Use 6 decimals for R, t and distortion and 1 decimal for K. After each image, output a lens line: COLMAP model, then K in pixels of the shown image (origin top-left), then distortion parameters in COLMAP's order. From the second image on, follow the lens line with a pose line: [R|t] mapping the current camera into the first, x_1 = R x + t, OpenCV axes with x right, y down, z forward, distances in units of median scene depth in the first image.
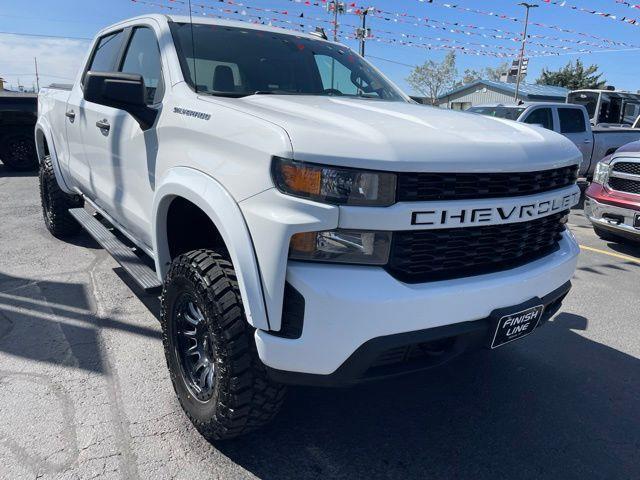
lens RADIAL K [[486.8, 0, 323.4], [0, 486.8, 239.5], [0, 0, 1]] dist [0.070996, -0.105845]
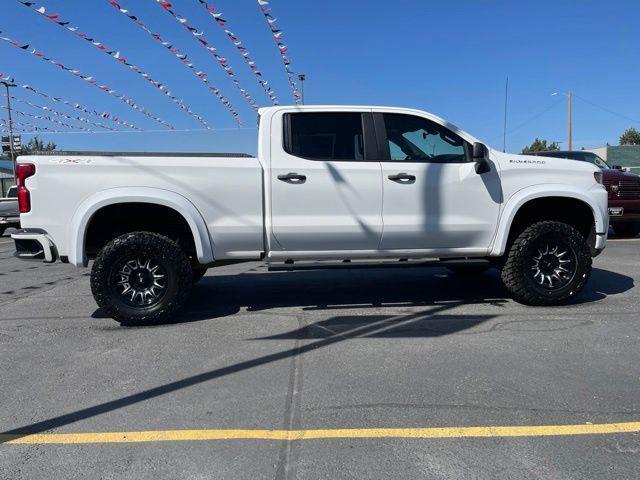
lens RADIAL K [[486.8, 0, 315.4], [0, 486.8, 240.8], [0, 0, 1]] dist [0.070586, -0.101416]
pose [[0.498549, -0.146774, 0.854345, -2.528389], [0.269363, 0.963003, 0.008256, -0.180951], [-0.823949, 0.226013, 0.519640, 0.687547]]
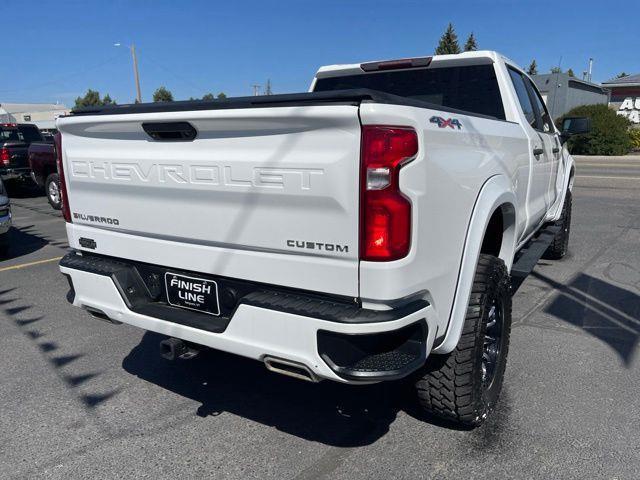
lens RADIAL K [[486.8, 0, 323.4], [0, 486.8, 239.5], [0, 0, 1]] dist [0.070996, -0.105845]
pose [[-0.384403, -0.235618, 0.892591, -2.039530], [0.230043, 0.911932, 0.339793, -0.854229], [-0.894044, 0.335952, -0.296347, 2.844065]]
